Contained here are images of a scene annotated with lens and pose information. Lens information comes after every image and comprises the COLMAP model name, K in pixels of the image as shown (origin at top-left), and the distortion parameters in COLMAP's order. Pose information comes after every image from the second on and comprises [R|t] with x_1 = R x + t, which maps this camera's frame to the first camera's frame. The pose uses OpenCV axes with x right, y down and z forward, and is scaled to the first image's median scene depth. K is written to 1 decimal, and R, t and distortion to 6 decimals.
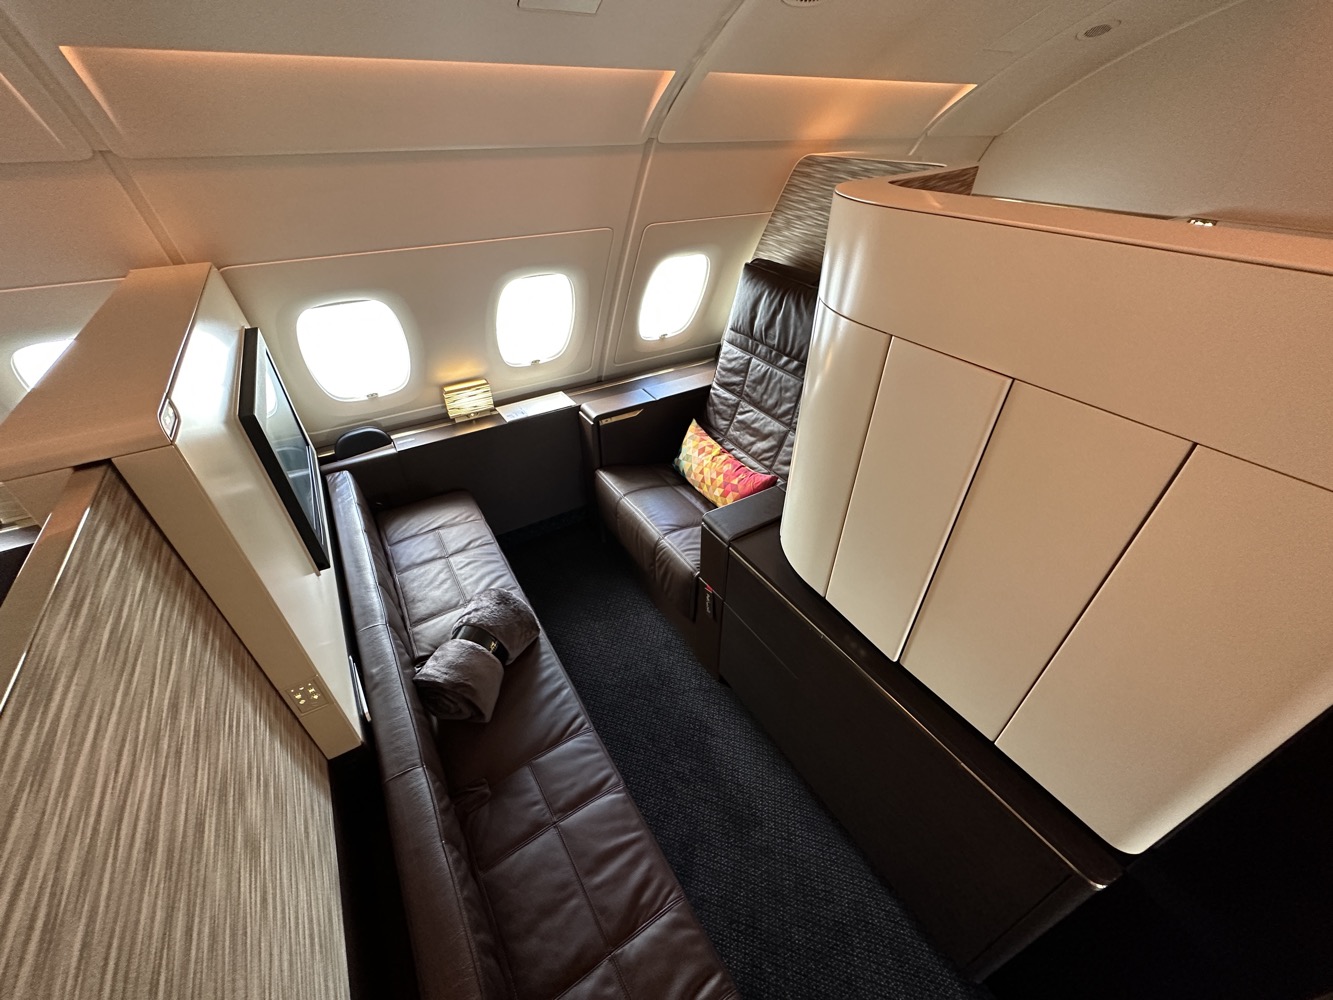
lens RADIAL K [[528.7, 0, 666.5], [0, 528.7, 500.0], [0, 0, 1]] dist [-0.001149, -0.000251]
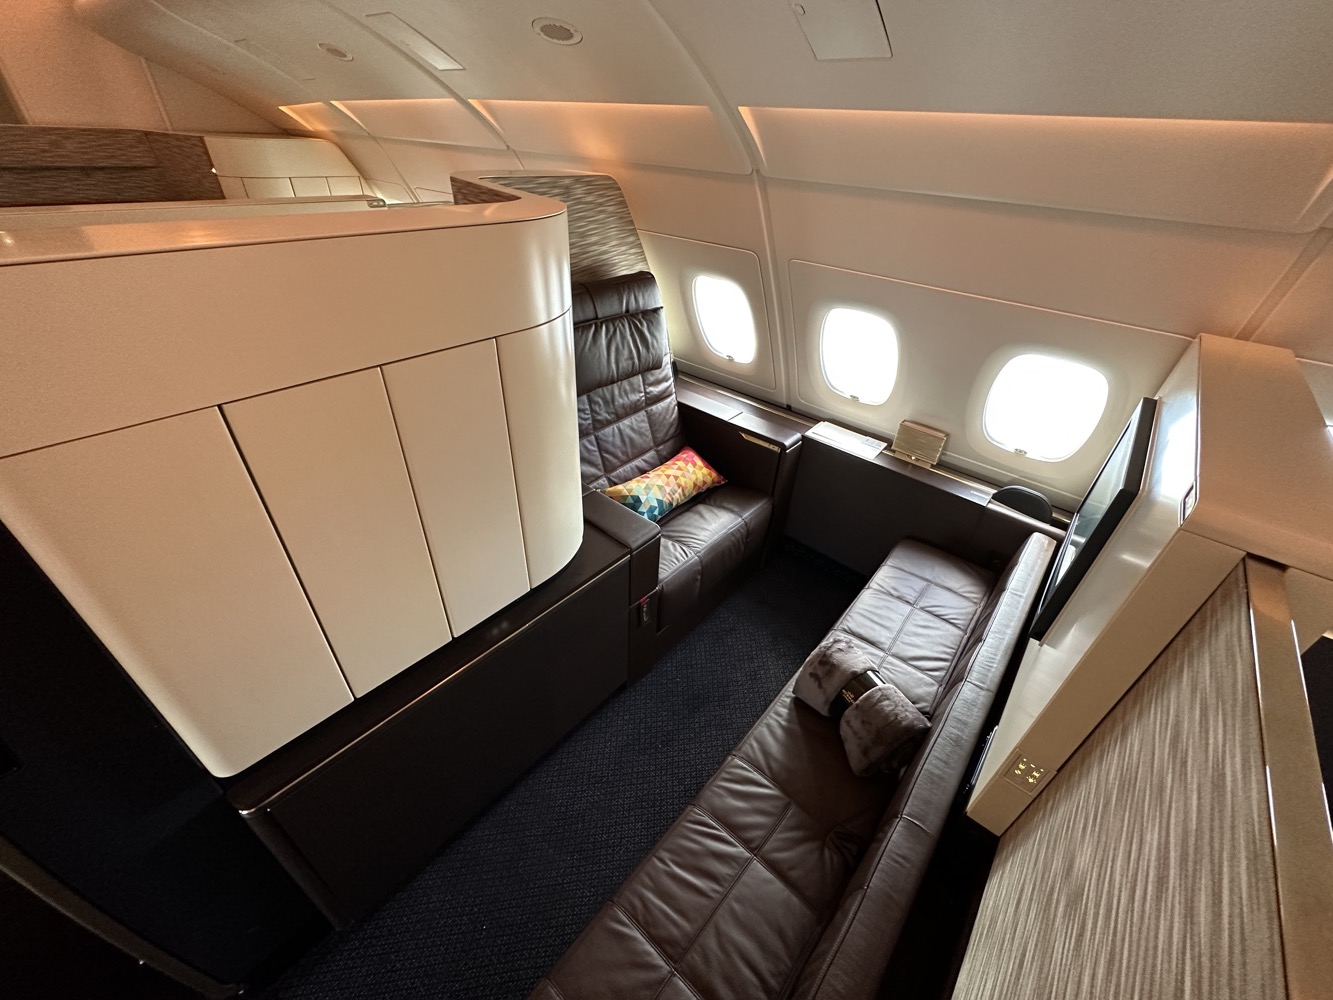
lens RADIAL K [[528.7, 0, 666.5], [0, 528.7, 500.0], [0, 0, 1]] dist [-0.001149, -0.000251]
pose [[0.297760, 0.547692, -0.781903, 0.656280], [-0.606422, 0.741088, 0.288167, -0.233885], [0.737286, 0.388359, 0.552799, 0.321520]]
